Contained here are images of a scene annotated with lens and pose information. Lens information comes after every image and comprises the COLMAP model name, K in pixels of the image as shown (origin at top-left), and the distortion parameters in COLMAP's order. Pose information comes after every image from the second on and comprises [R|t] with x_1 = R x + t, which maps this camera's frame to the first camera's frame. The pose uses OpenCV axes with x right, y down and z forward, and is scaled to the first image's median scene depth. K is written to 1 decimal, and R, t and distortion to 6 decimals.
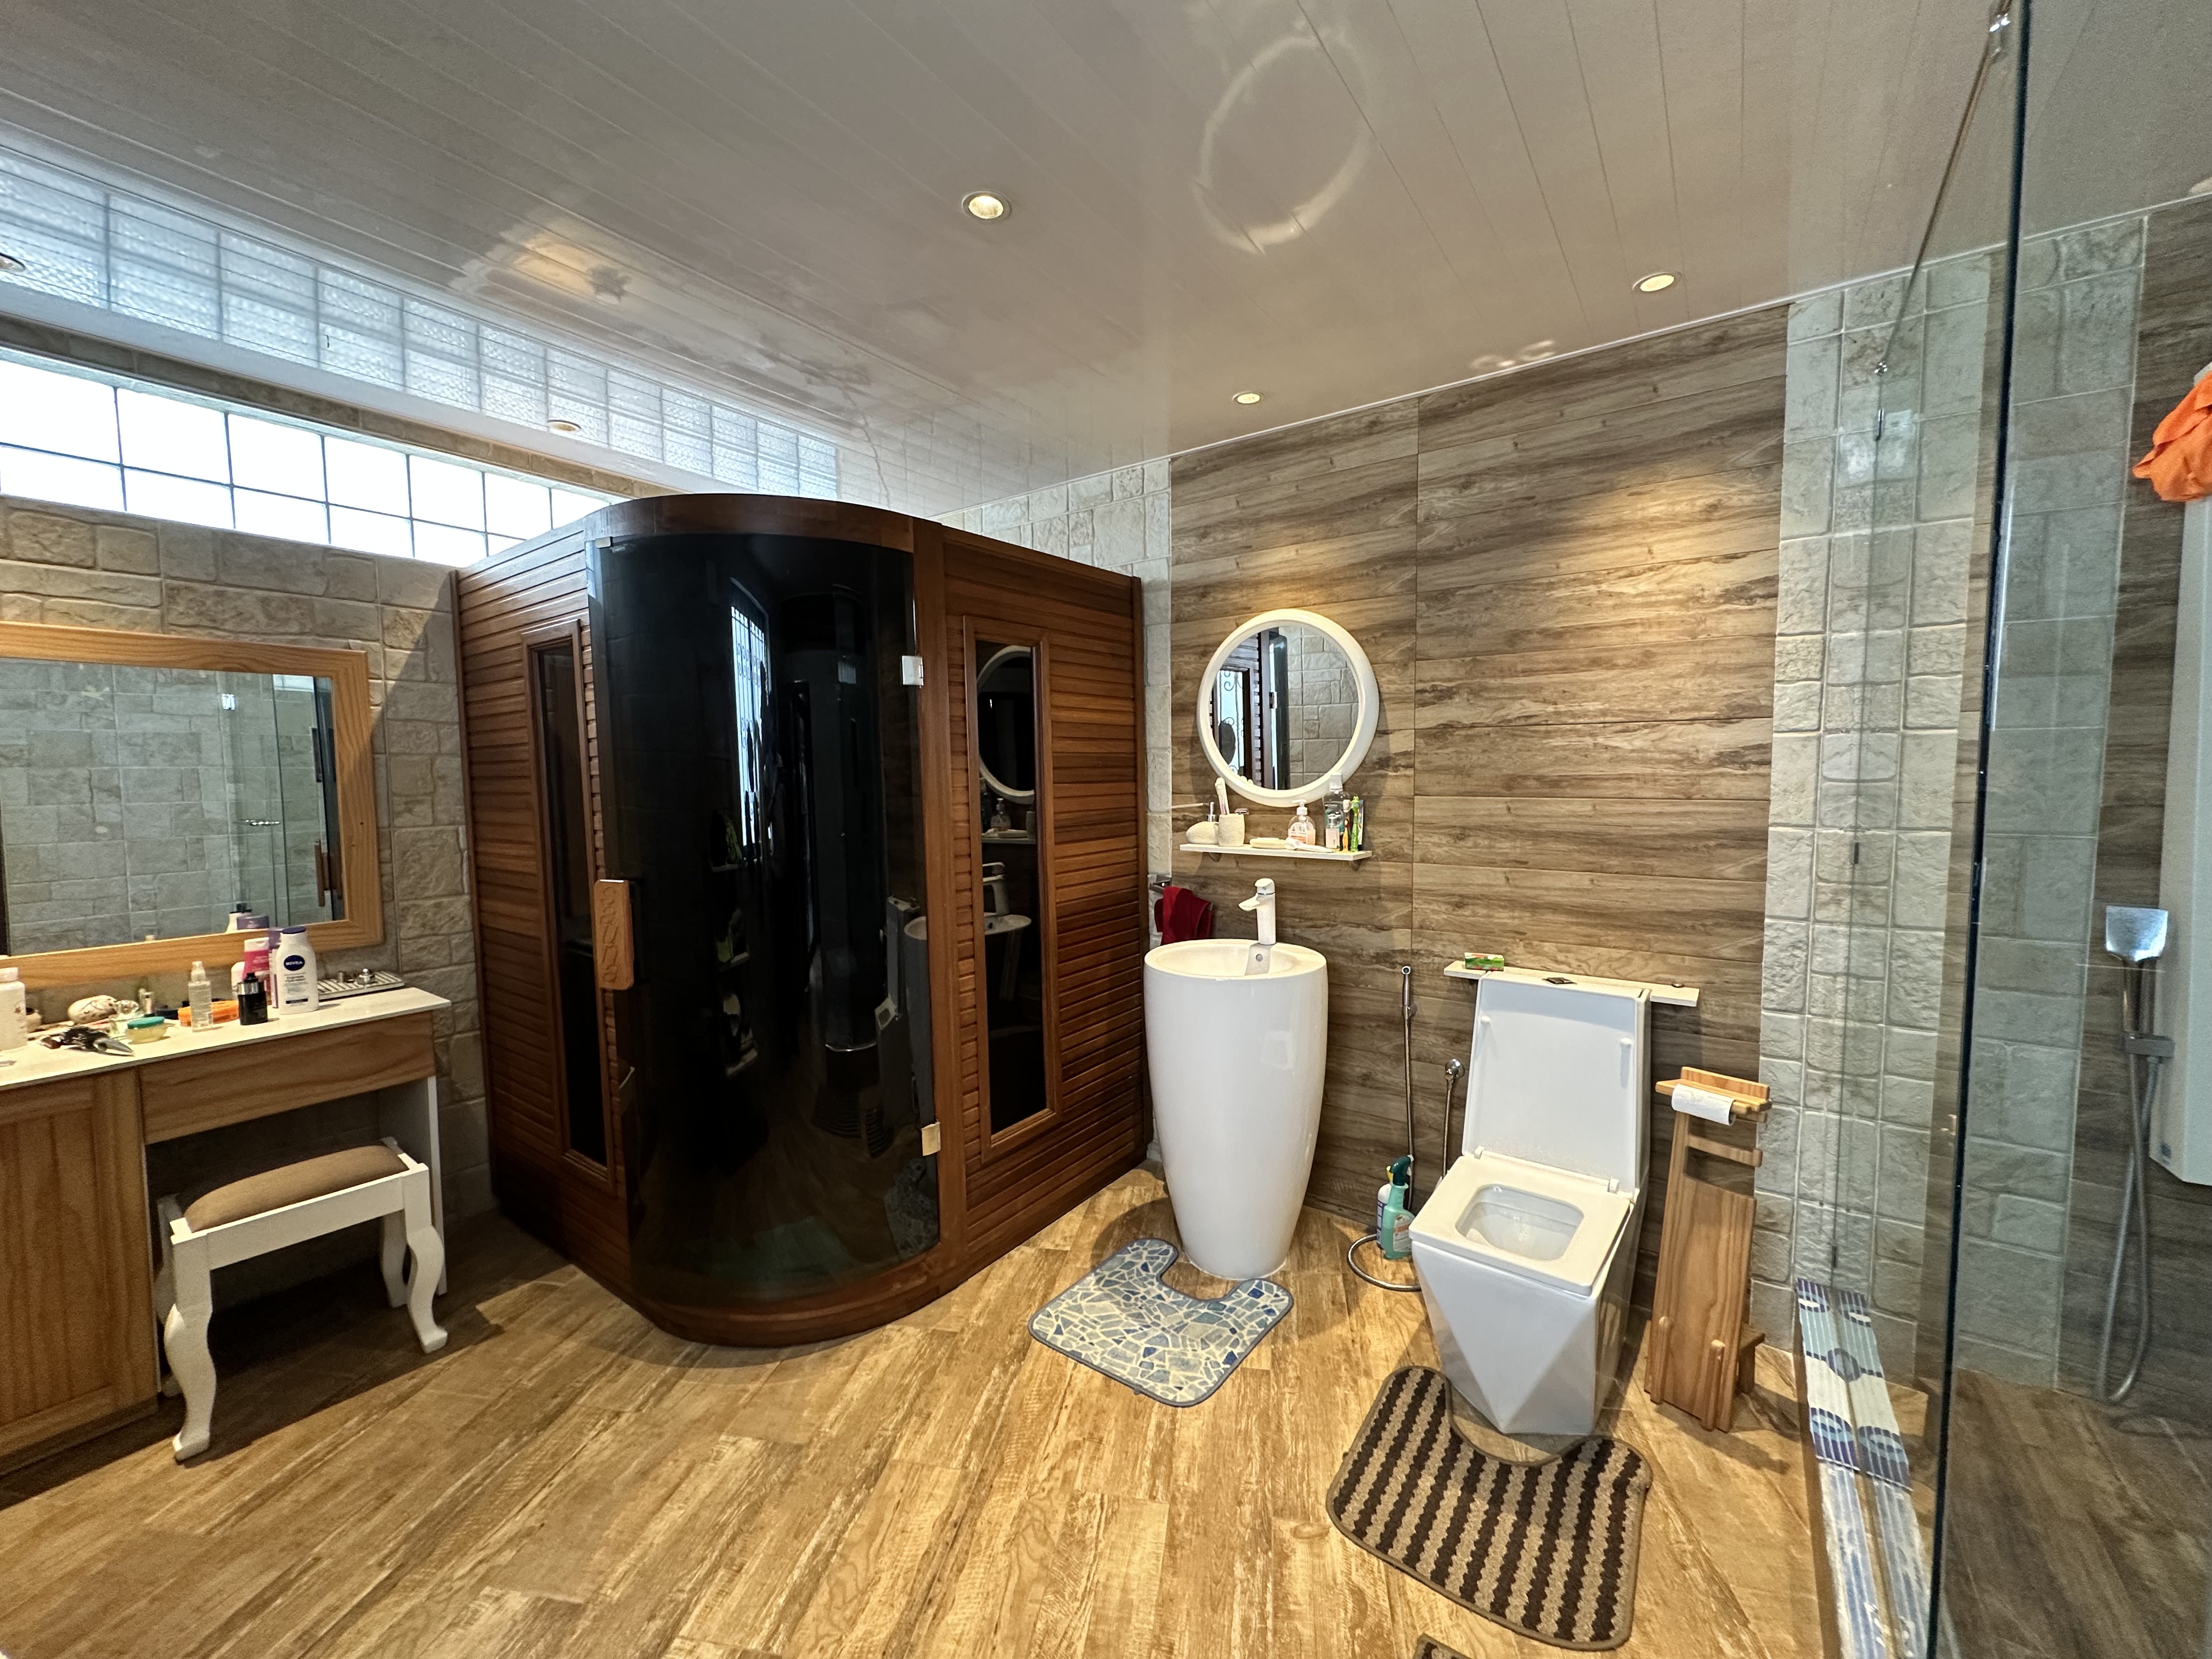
lens RADIAL K [[881.3, 0, 1101.7], [0, 881.3, 826.8], [0, 0, 1]] dist [-0.000253, -0.000091]
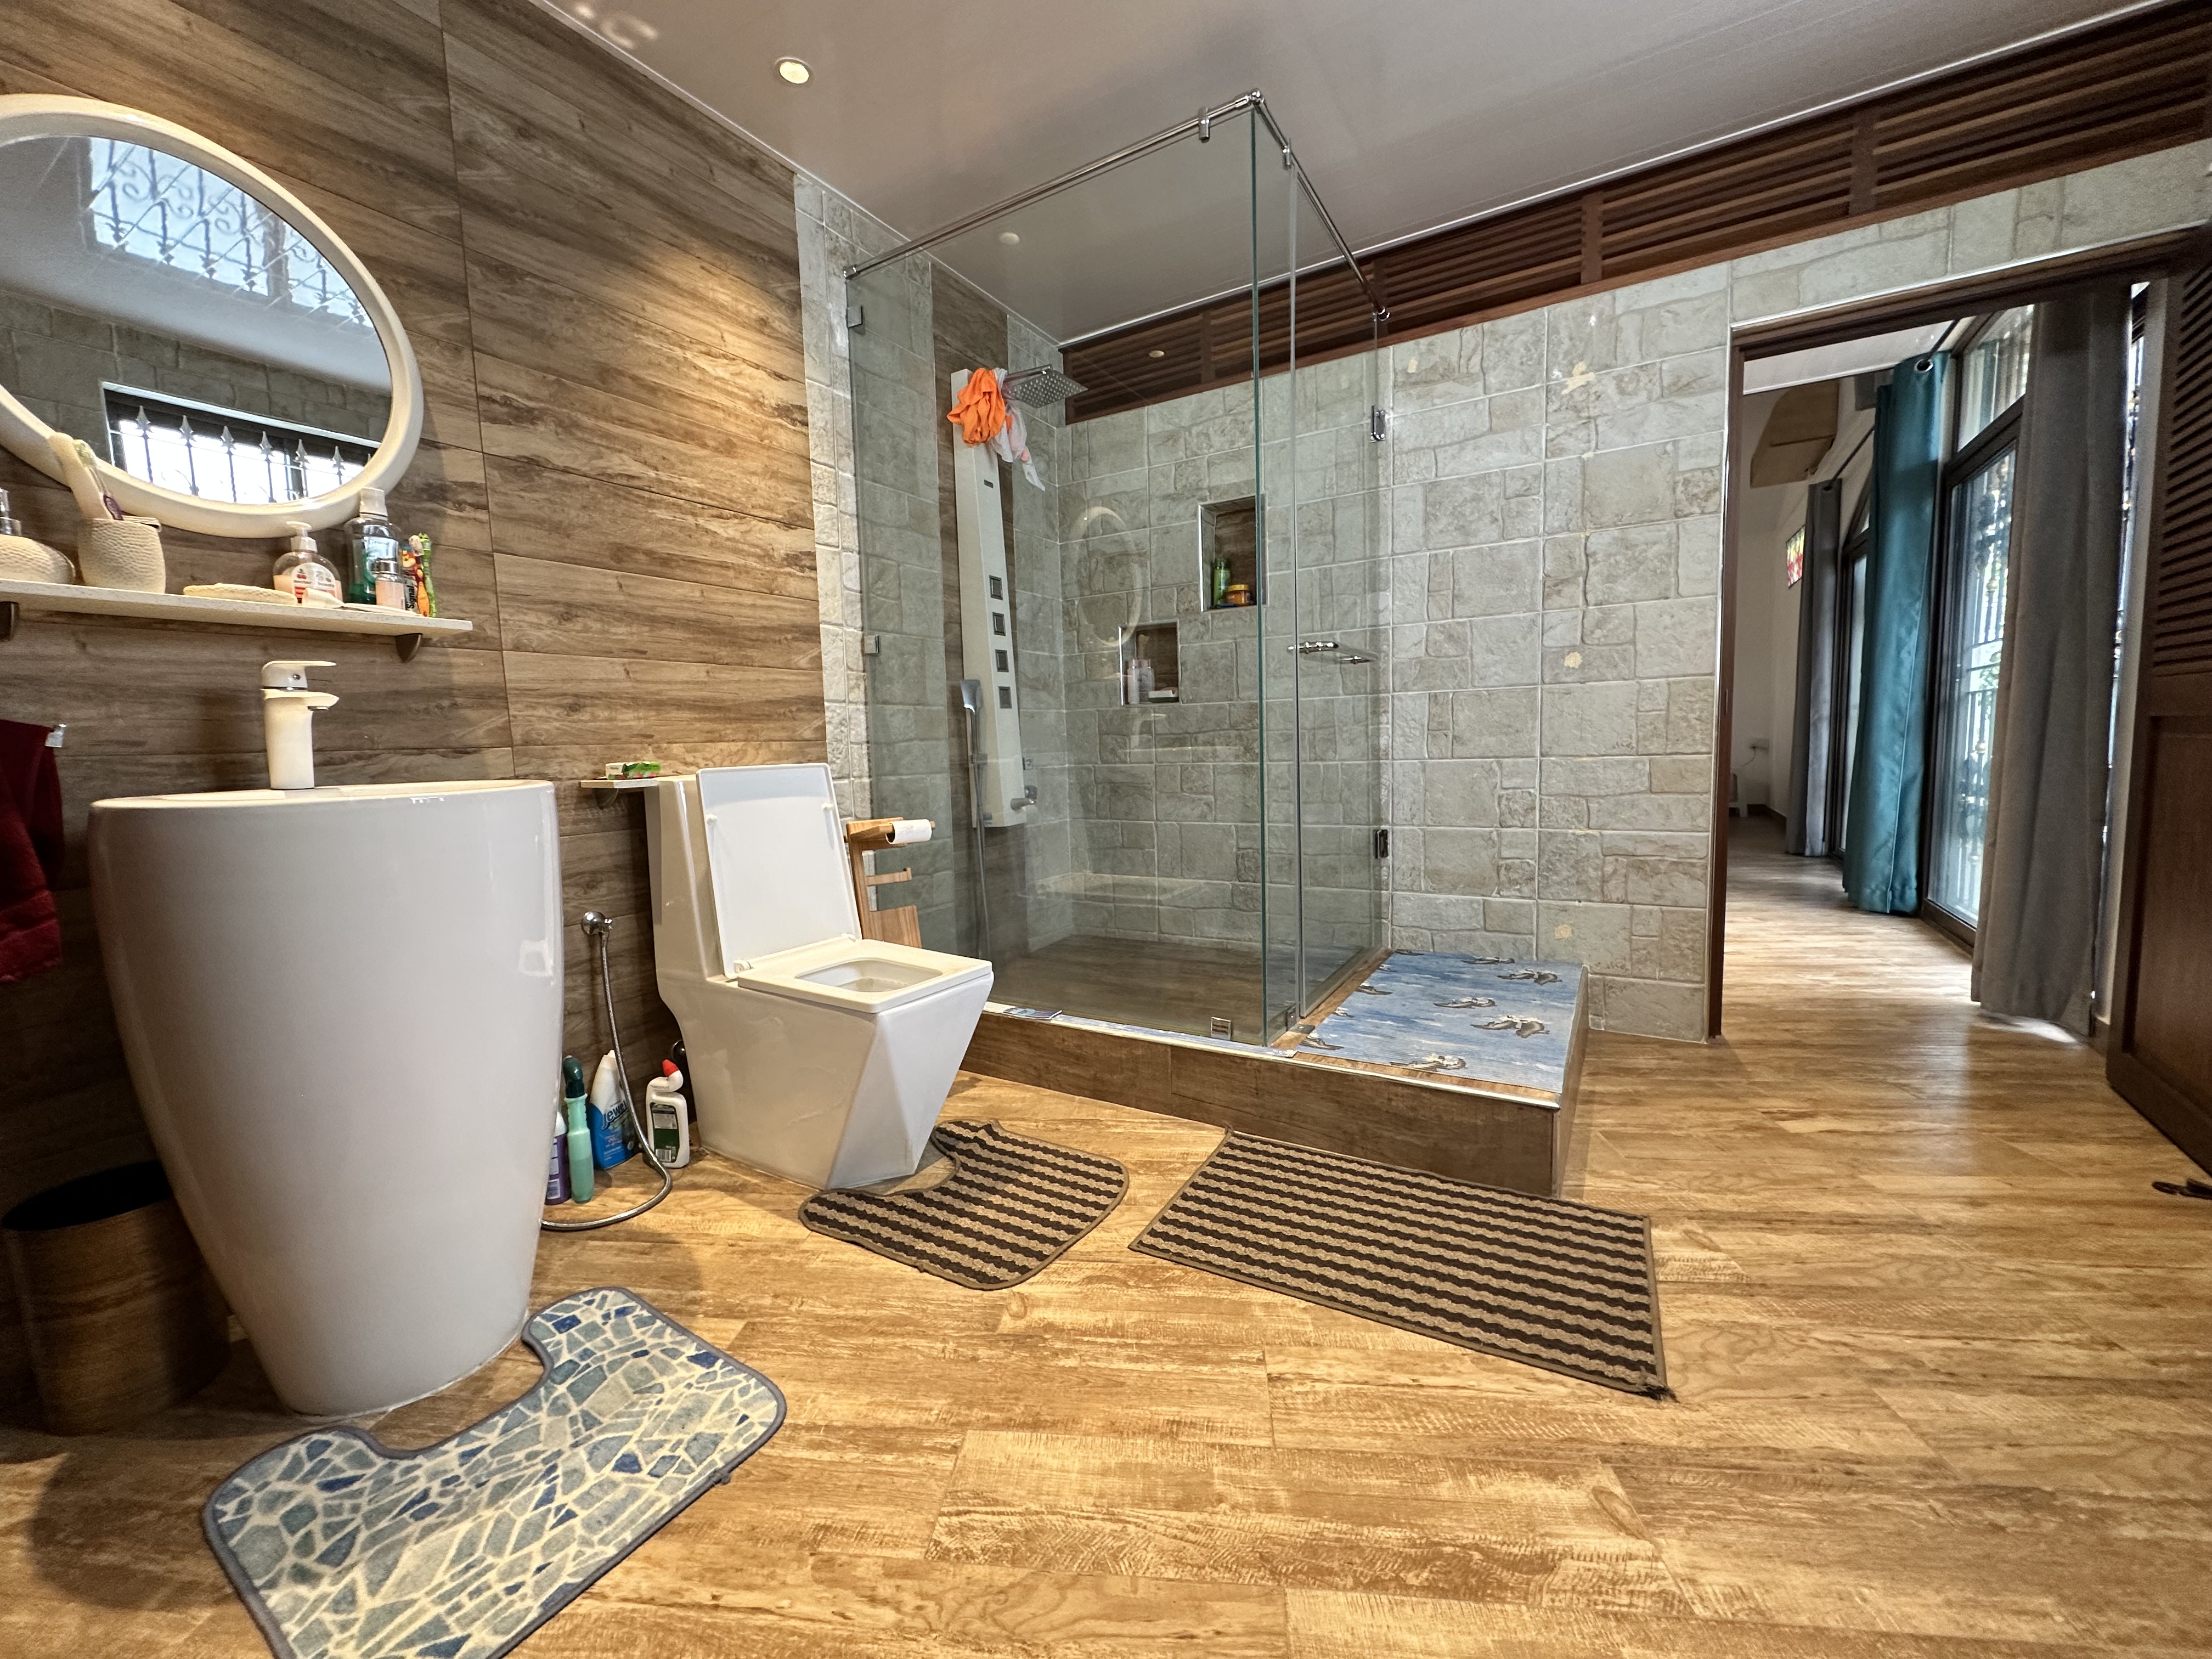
lens RADIAL K [[881.3, 0, 1101.7], [0, 881.3, 826.8], [0, 0, 1]] dist [-0.000253, -0.000091]
pose [[-0.083624, -0.085135, 0.992854, -0.432362], [0.096831, 0.990935, 0.093126, 0.177400], [-0.991782, 0.103926, -0.074623, 0.662717]]
